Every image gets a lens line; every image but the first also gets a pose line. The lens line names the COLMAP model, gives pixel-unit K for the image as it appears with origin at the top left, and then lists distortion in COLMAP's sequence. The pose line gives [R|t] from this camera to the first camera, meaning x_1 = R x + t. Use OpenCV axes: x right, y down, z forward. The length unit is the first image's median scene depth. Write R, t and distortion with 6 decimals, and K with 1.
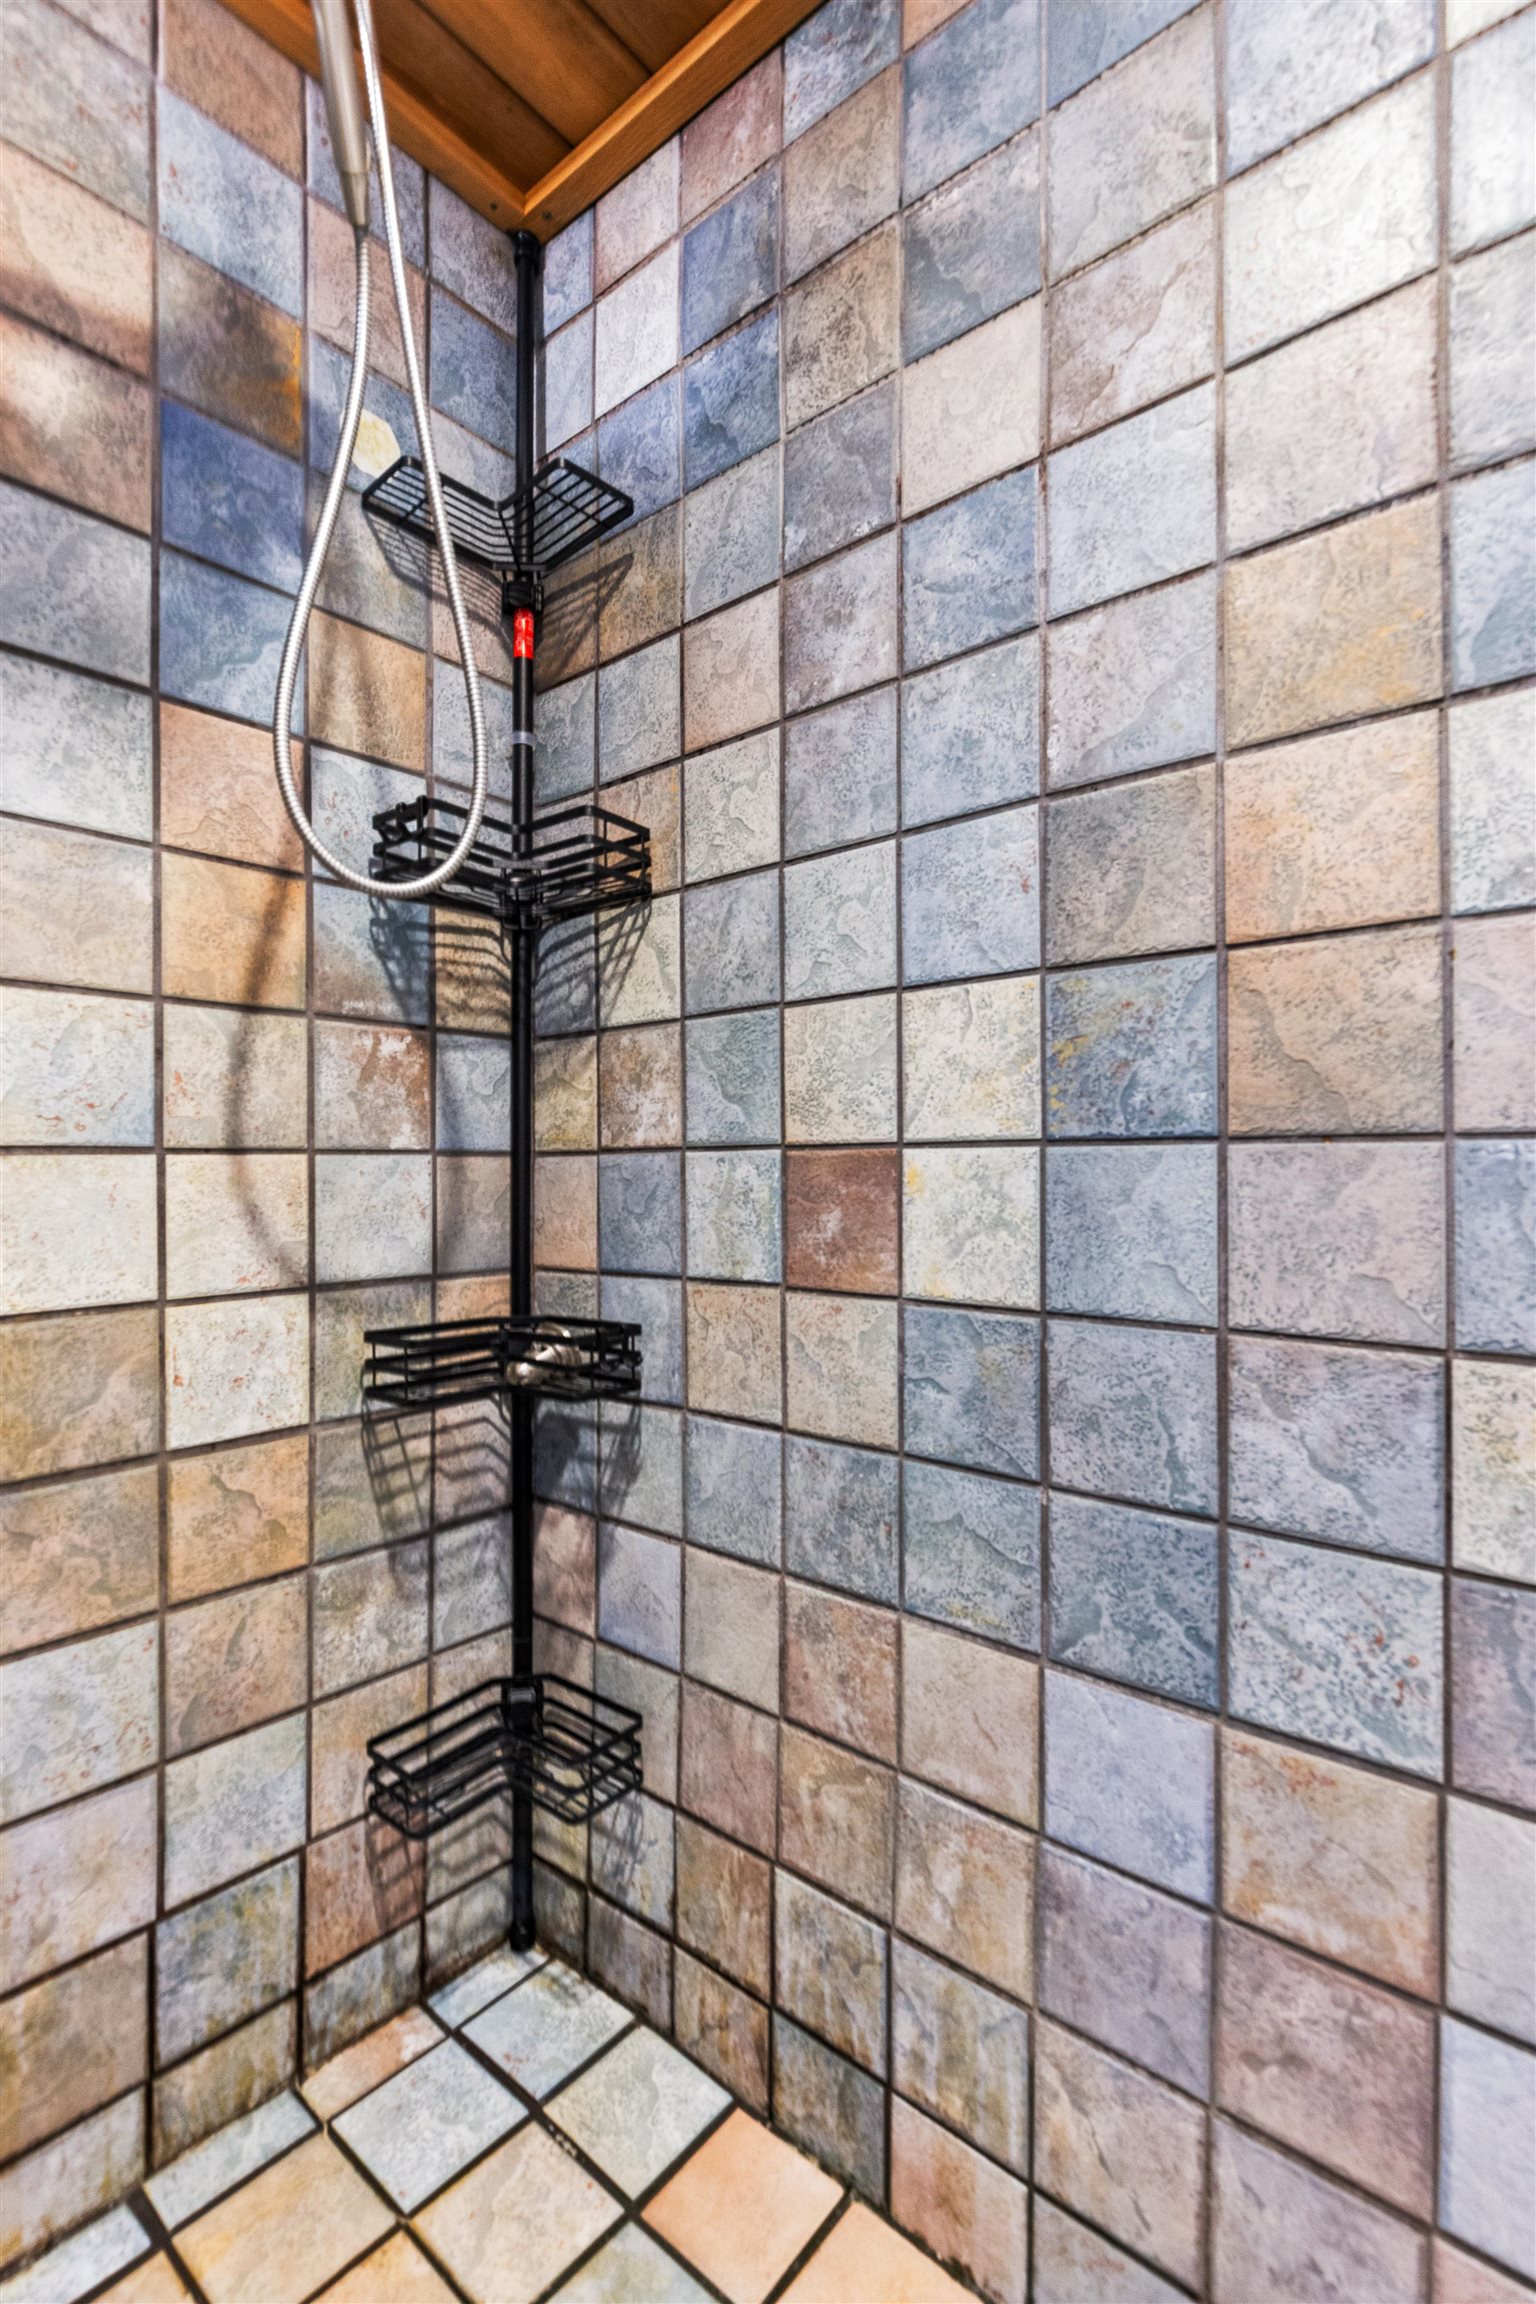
lens RADIAL K [[1077.3, 0, 772.7], [0, 1077.3, 1160.6], [0, 0, 1]] dist [0.005869, -0.001730]
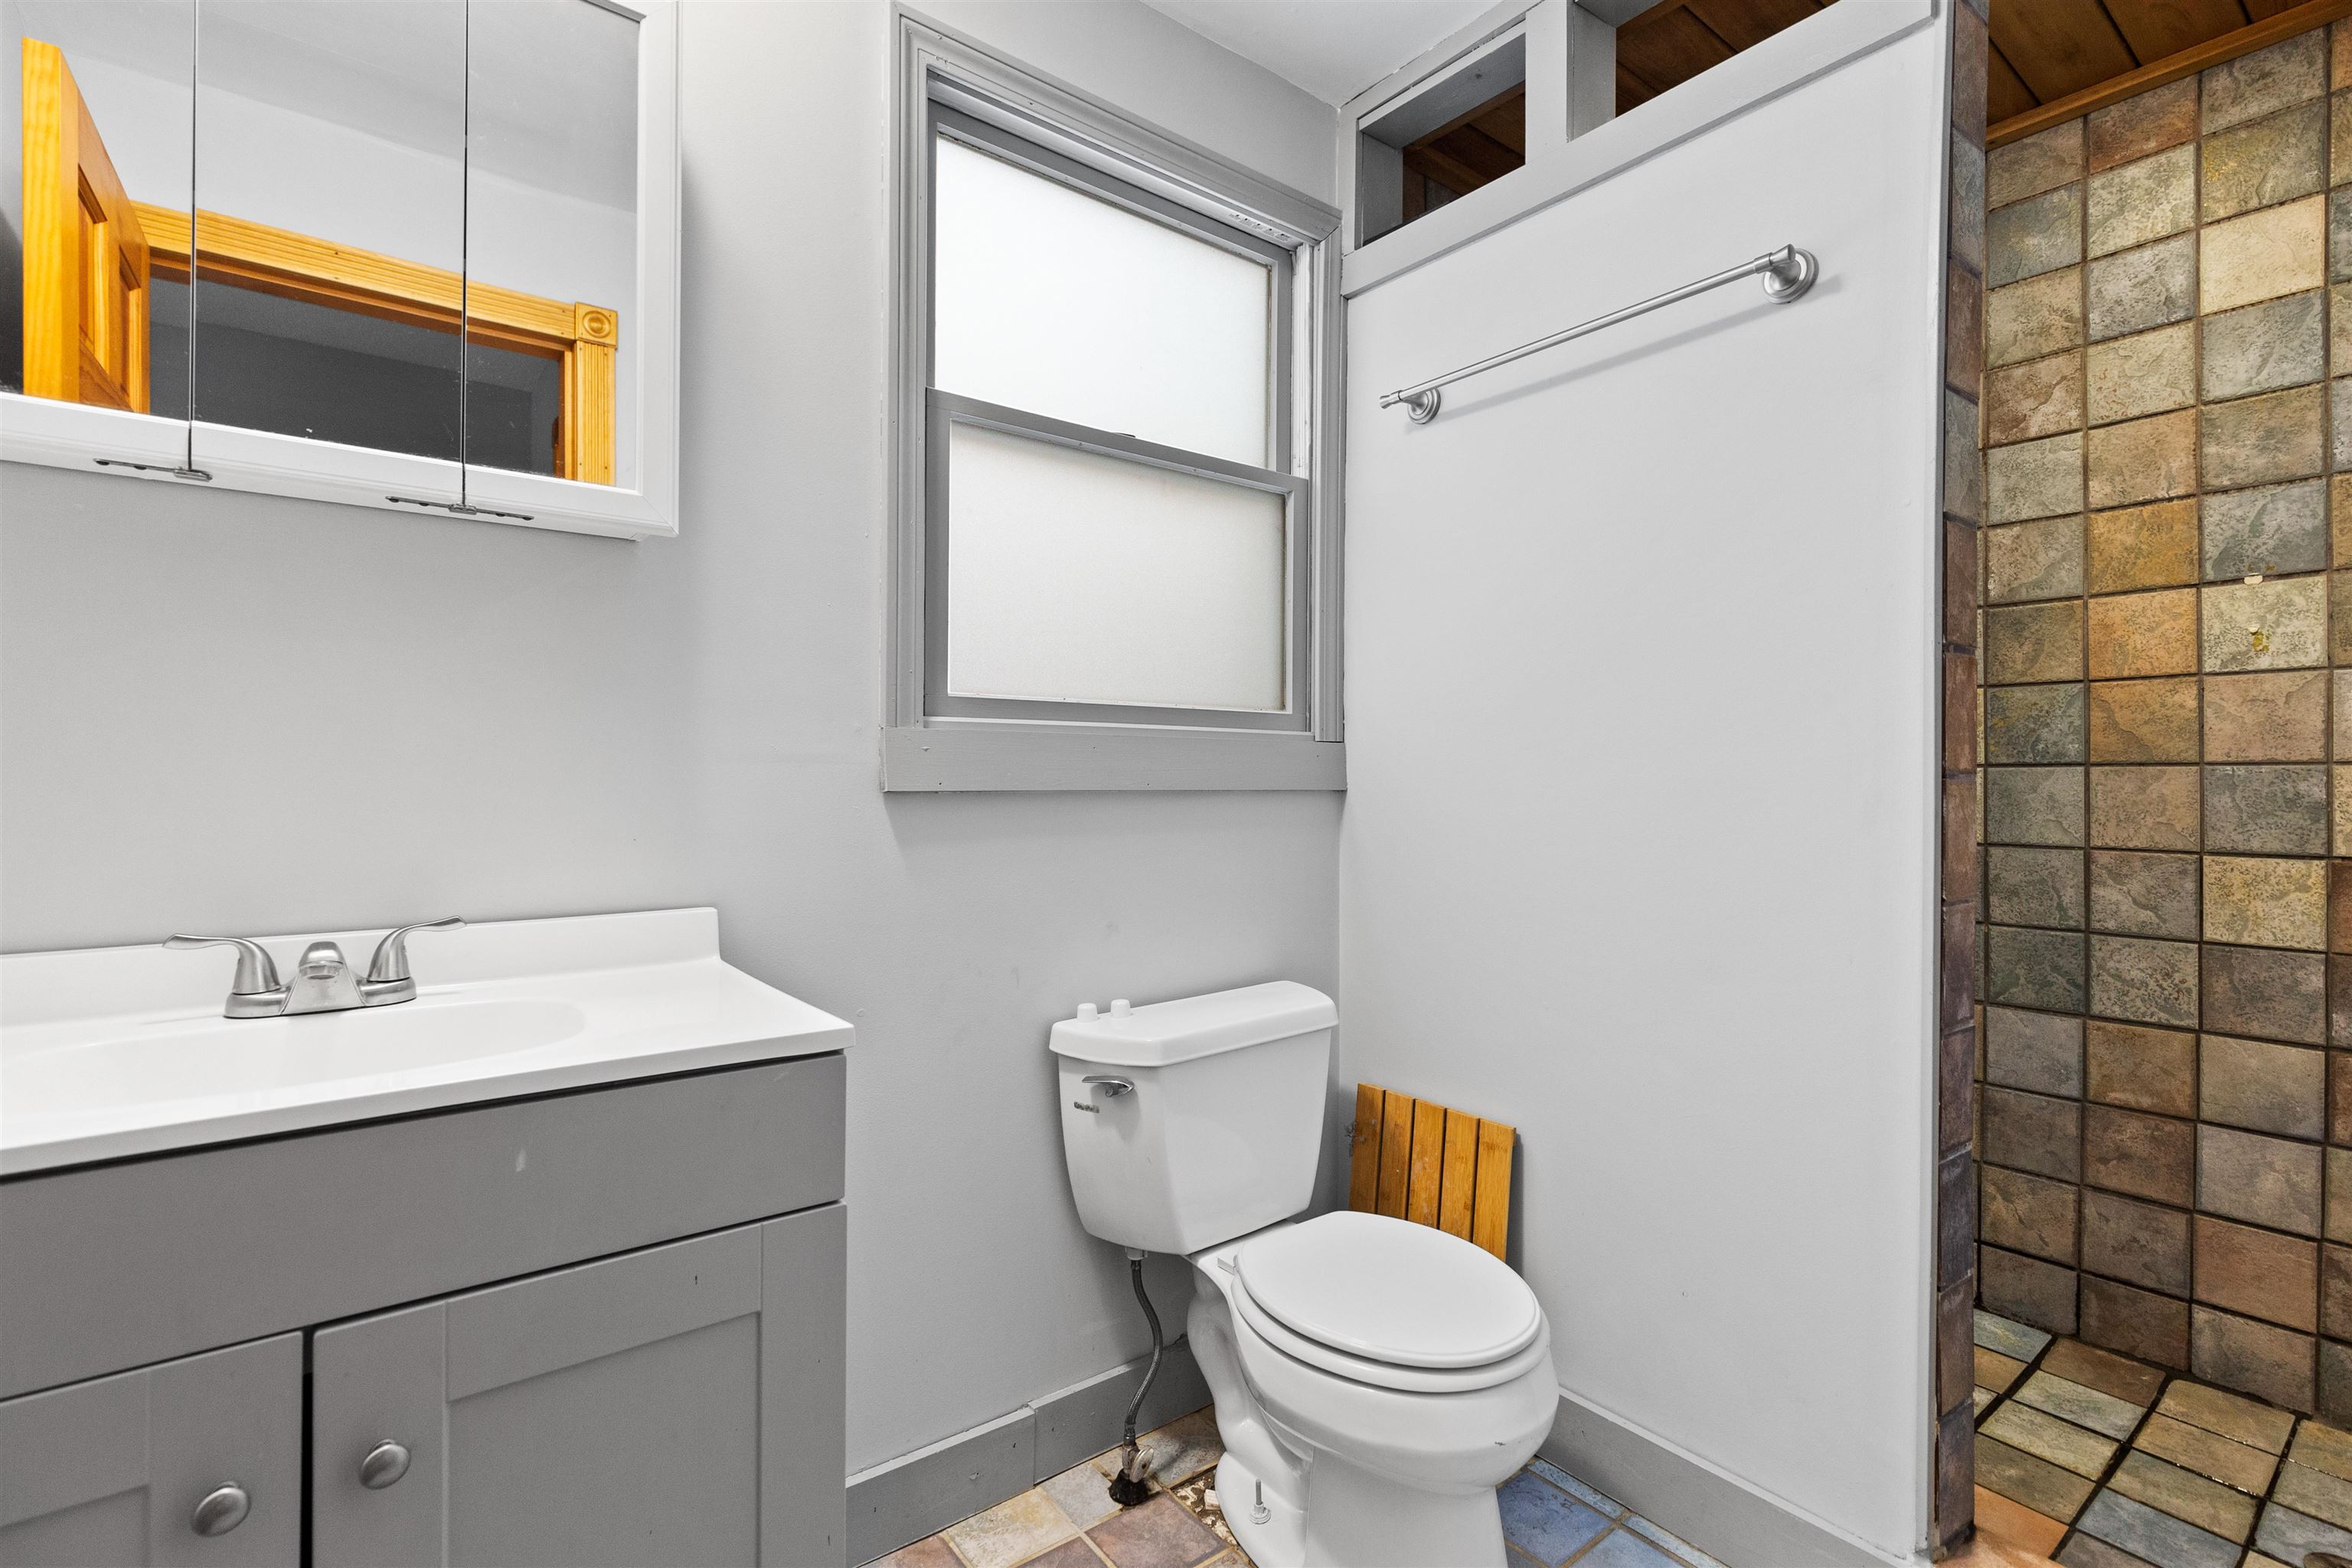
lens RADIAL K [[1099.7, 0, 1170.5], [0, 1099.7, 772.8], [0, 0, 1]] dist [0.005869, -0.001730]
pose [[0.978607, 0.001049, -0.205735, -1.028996], [-0.001231, 0.999999, -0.000754, 0.001233], [0.205734, 0.000991, 0.978608, -1.732548]]
